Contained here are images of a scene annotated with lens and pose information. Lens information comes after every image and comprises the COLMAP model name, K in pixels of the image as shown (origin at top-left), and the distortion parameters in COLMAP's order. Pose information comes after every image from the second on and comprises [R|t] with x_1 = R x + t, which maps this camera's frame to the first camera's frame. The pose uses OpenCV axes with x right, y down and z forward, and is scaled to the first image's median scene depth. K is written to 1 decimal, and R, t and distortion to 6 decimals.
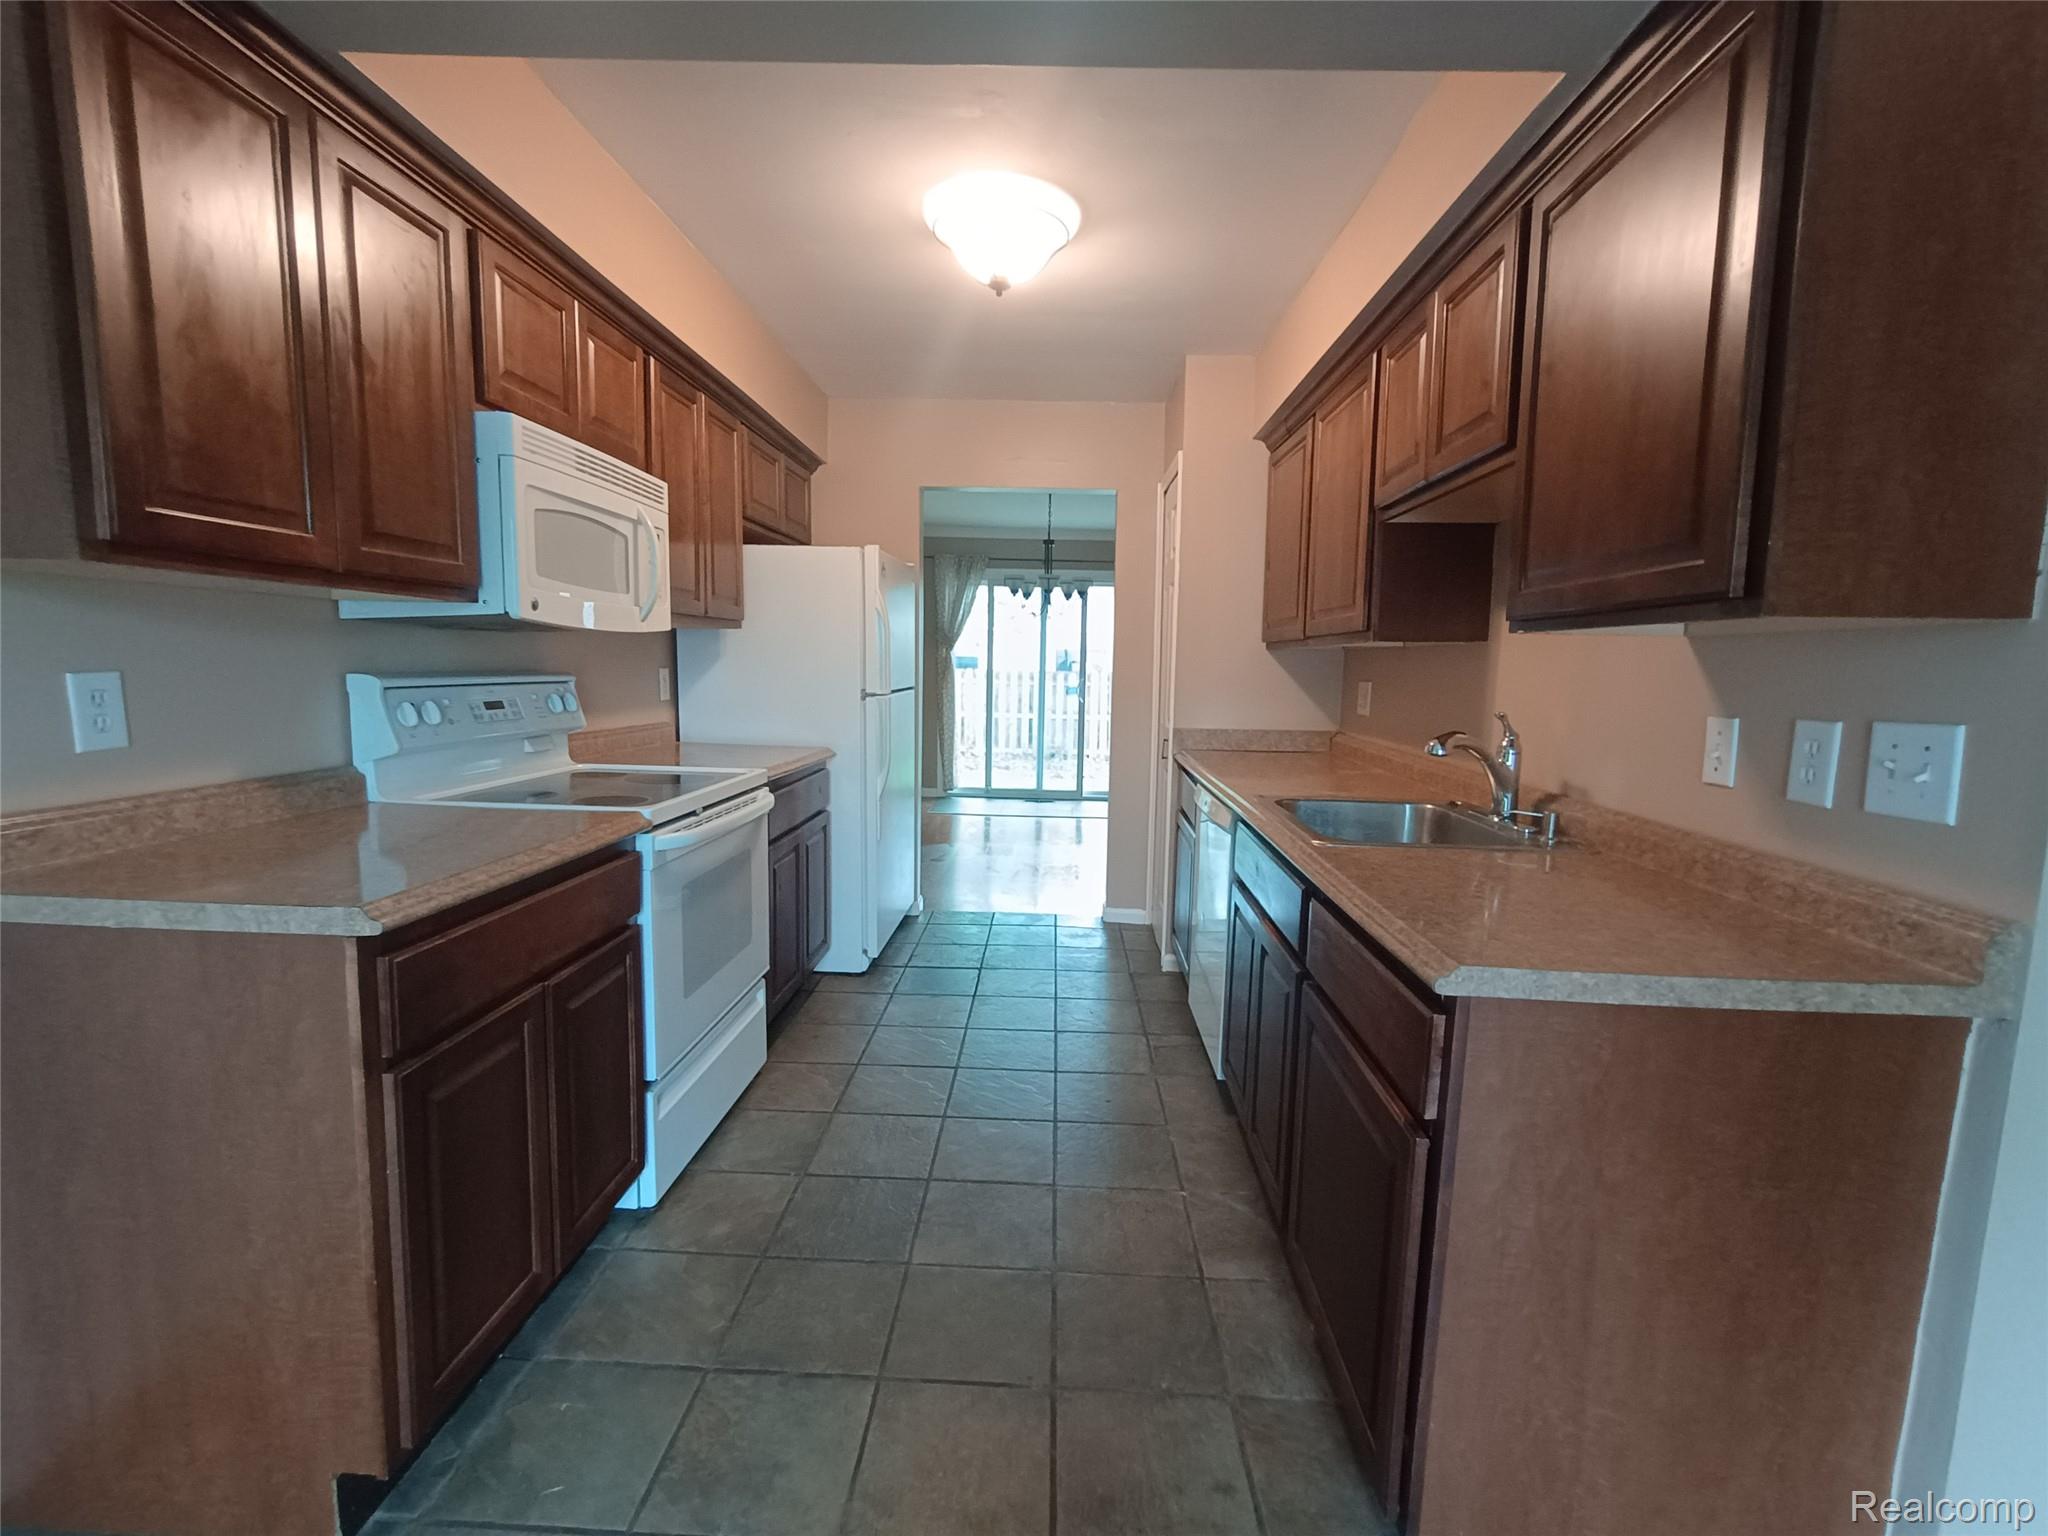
lens RADIAL K [[917.1, 0, 1009.0], [0, 917.1, 768.3], [0, 0, 1]] dist [-0.001600, 0.000000]
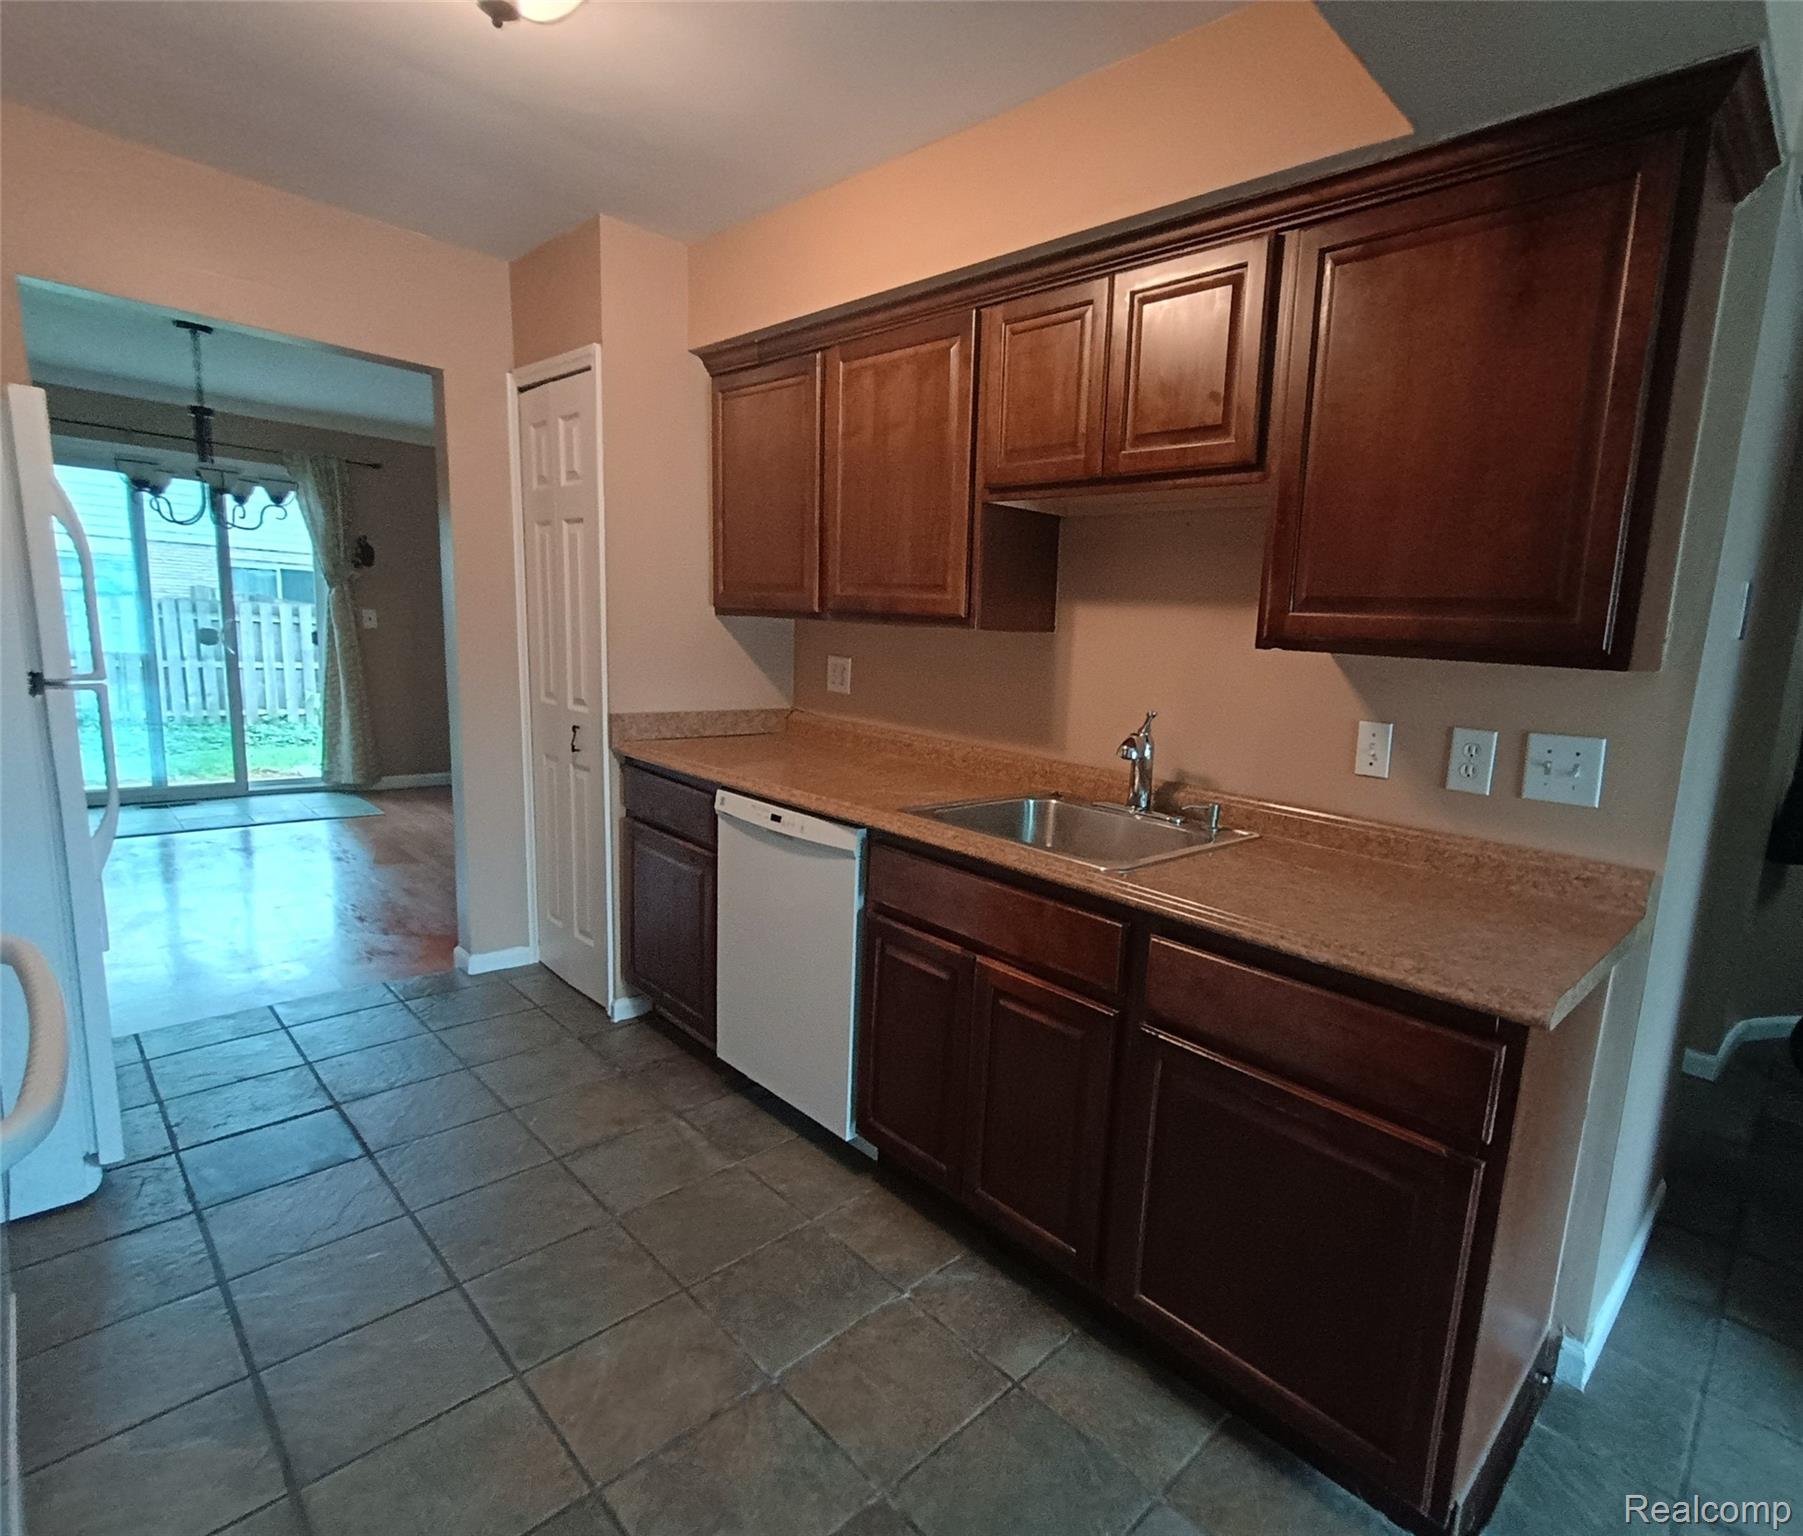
lens RADIAL K [[925.6, 0, 1006.2], [0, 925.6, 779.1], [0, 0, 1]] dist [-0.002707, 0.000658]
pose [[0.629709, -0.109474, 0.769079, -0.392939], [0.045467, 0.993517, 0.104193, -0.101700], [-0.775500, -0.030643, 0.630604, 0.455207]]
